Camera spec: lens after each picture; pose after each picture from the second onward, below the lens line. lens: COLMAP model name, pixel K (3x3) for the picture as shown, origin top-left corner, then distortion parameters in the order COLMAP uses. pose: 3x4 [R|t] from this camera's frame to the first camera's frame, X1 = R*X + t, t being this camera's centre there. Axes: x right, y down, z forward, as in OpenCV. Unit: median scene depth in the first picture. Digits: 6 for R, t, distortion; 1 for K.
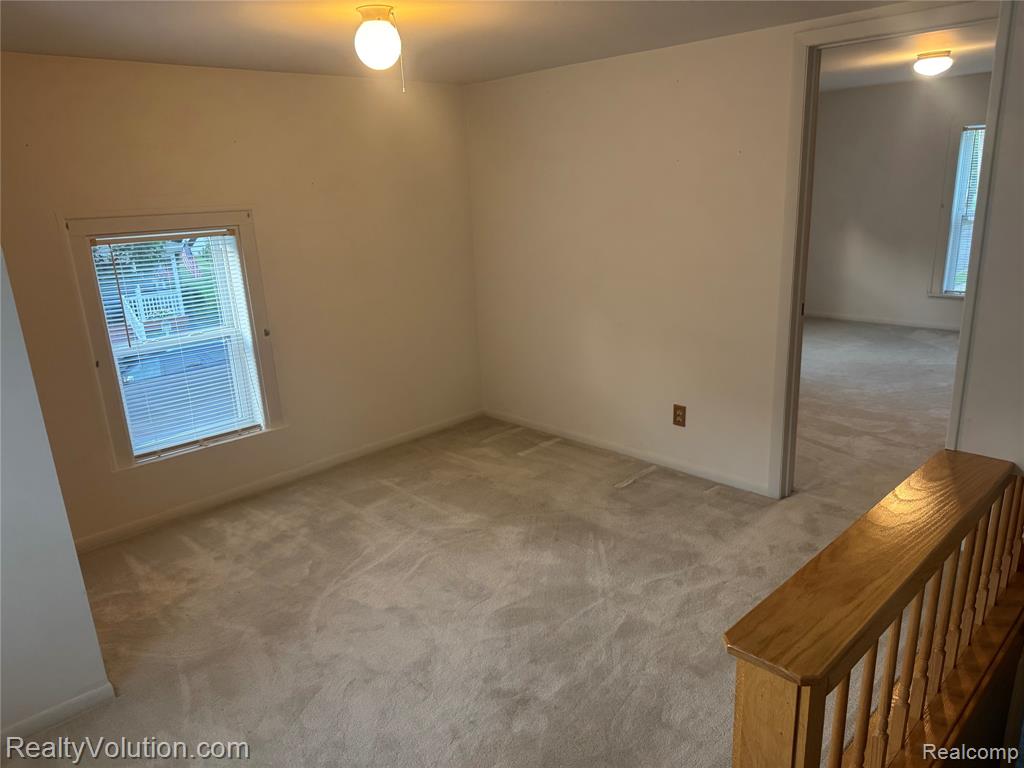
lens RADIAL K [[725.0, 0, 511.2], [0, 725.0, 380.5], [0, 0, 1]] dist [0.087310, -0.108987]
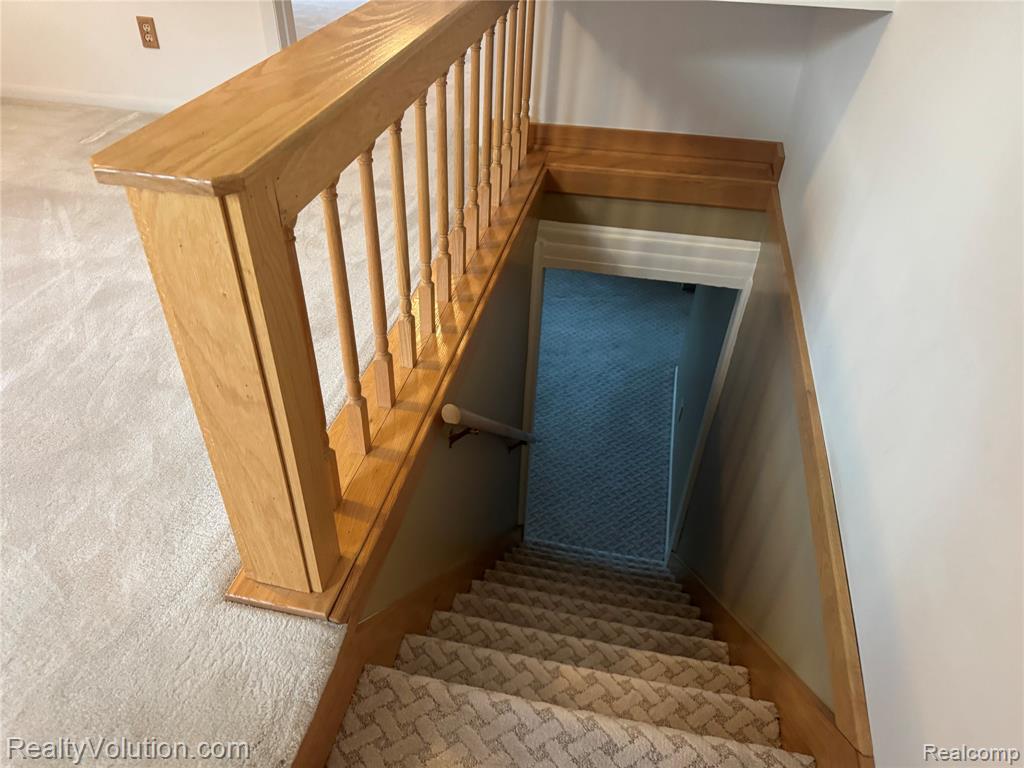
lens RADIAL K [[725.0, 0, 511.2], [0, 725.0, 380.5], [0, 0, 1]] dist [0.087310, -0.108987]
pose [[0.832334, -0.281443, 0.477504, 0.122156], [0.079732, 0.913329, 0.399340, 0.153039], [-0.548510, -0.294311, 0.782635, 0.162333]]
